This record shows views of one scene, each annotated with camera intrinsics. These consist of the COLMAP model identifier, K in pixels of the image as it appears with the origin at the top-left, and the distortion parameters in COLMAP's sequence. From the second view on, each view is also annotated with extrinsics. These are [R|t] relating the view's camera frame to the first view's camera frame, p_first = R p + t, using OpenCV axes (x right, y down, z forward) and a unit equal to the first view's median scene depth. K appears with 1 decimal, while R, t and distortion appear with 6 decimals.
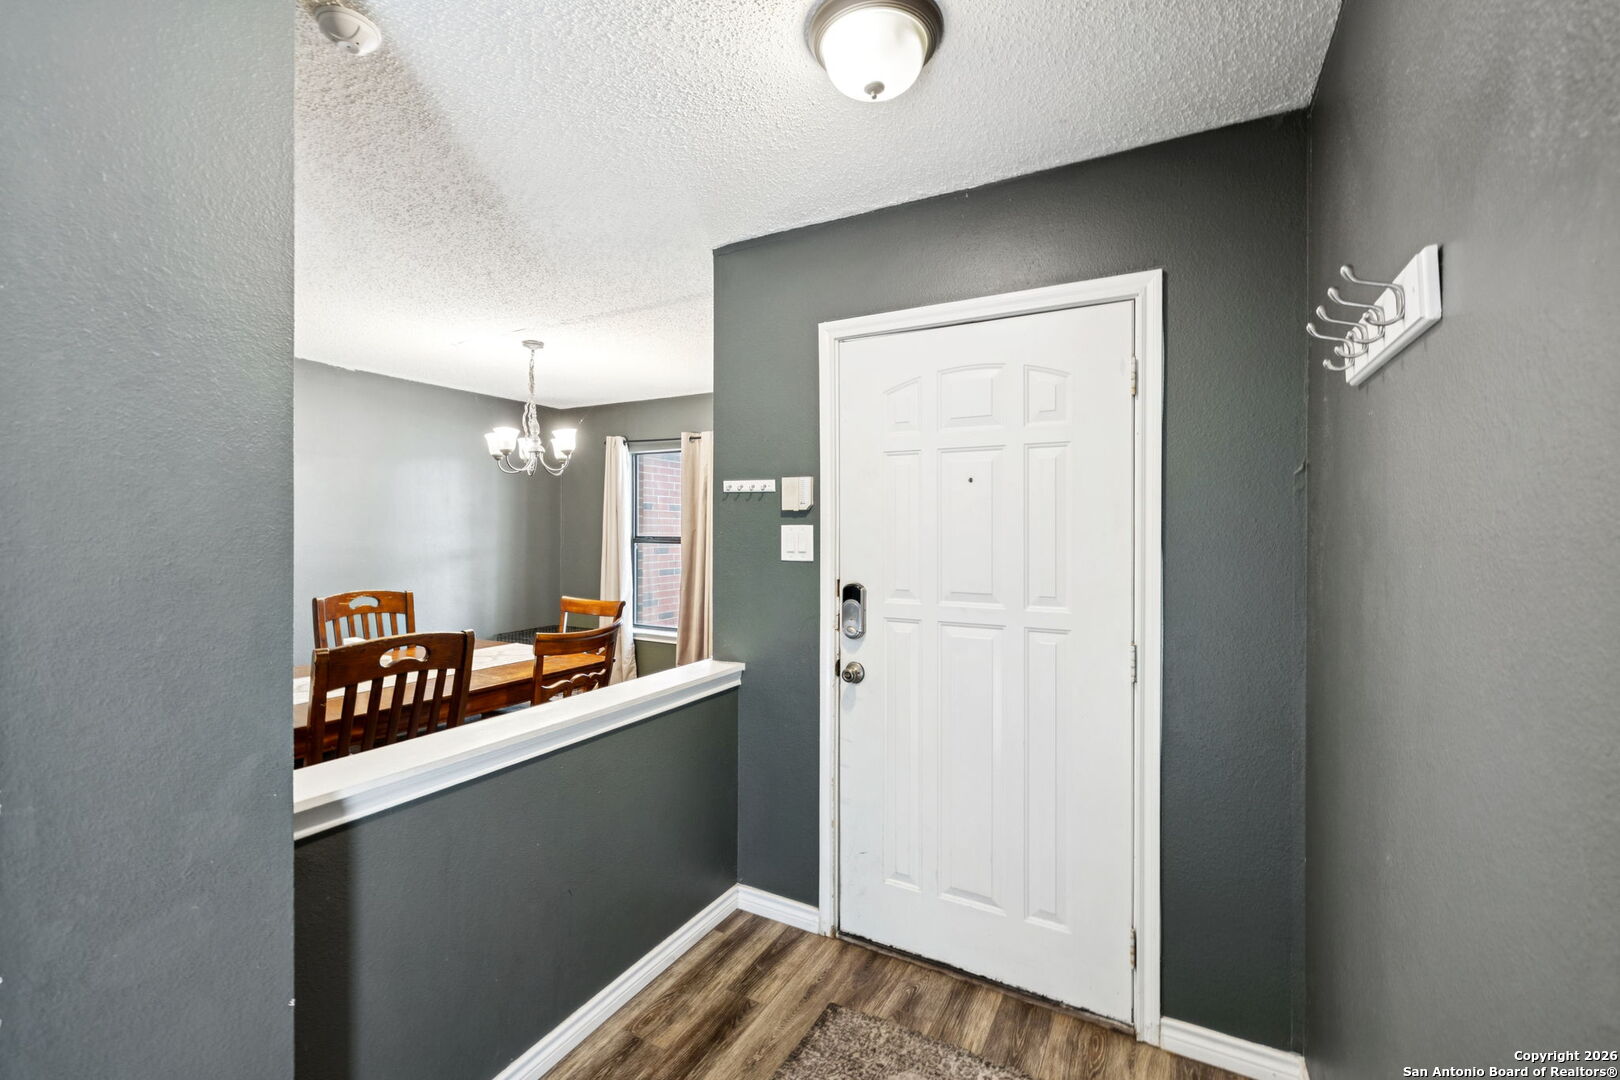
lens RADIAL K [[686.4, 0, 811.9], [0, 686.4, 534.0], [0, 0, 1]] dist [-0.000075, 0.000012]
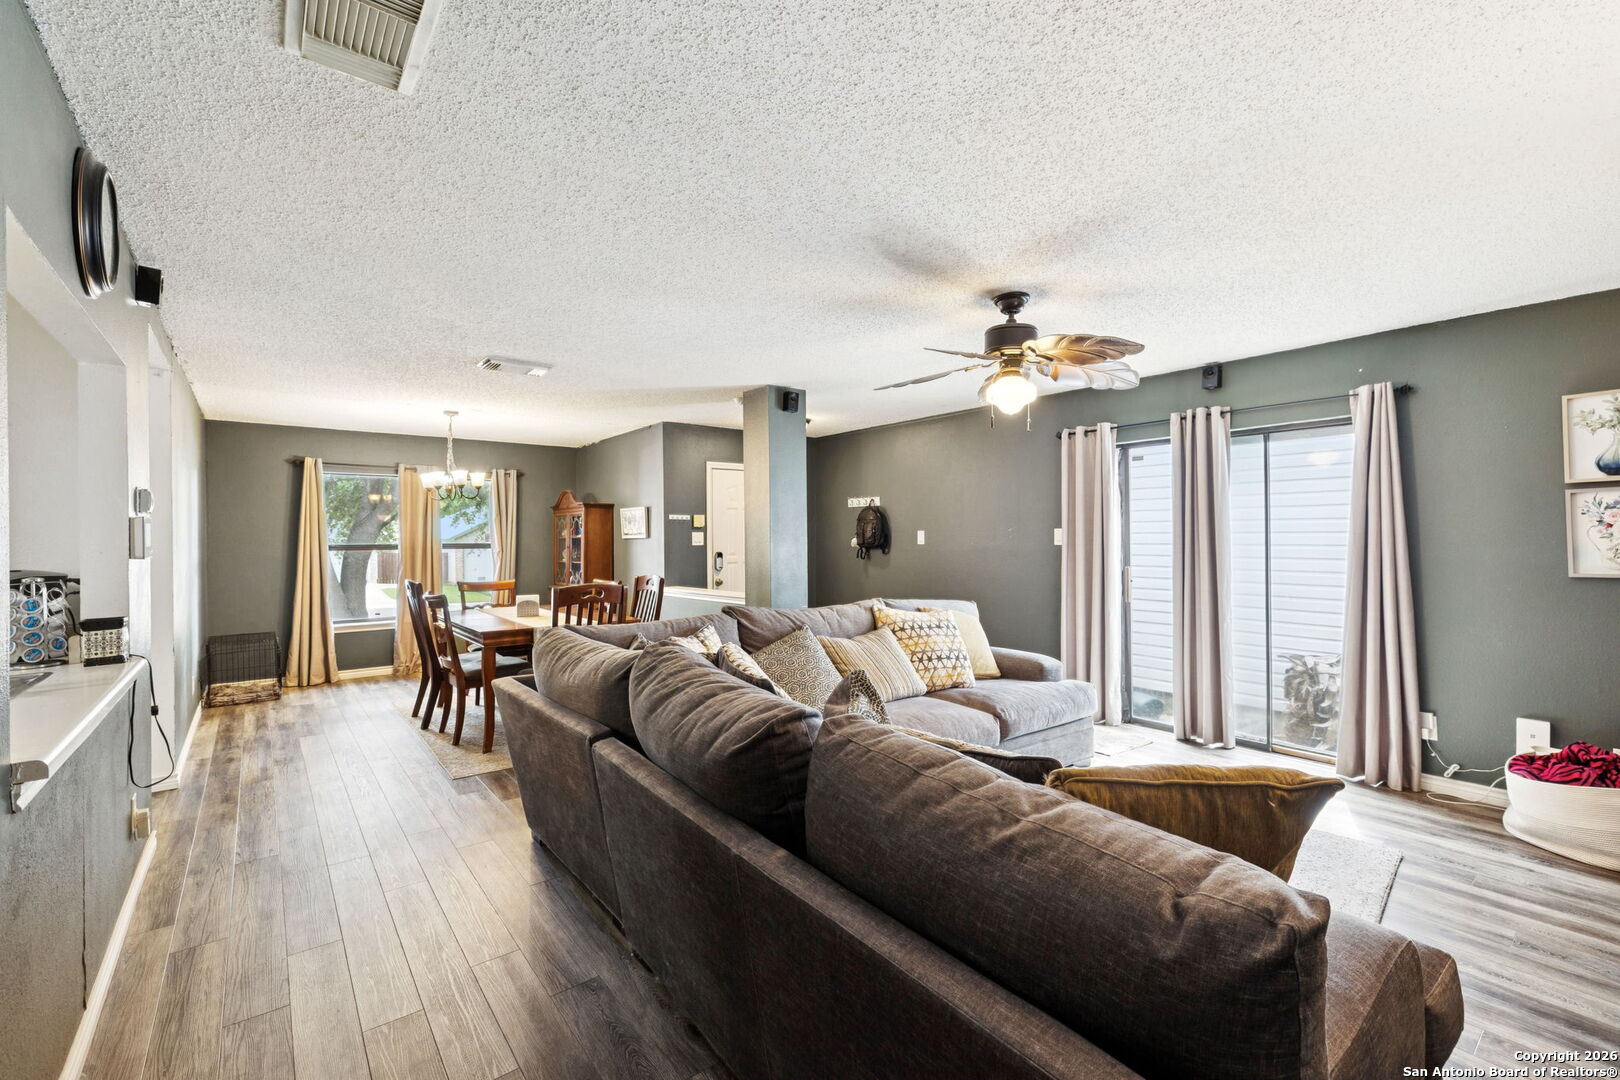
lens RADIAL K [[686.4, 0, 814.4], [0, 686.4, 530.9], [0, 0, 1]] dist [-0.000075, 0.000012]
pose [[0.387585, 0.002230, 0.921831, -2.363818], [0.022397, 0.999679, -0.011835, 0.024132], [-0.921562, 0.025233, 0.387411, -0.491224]]
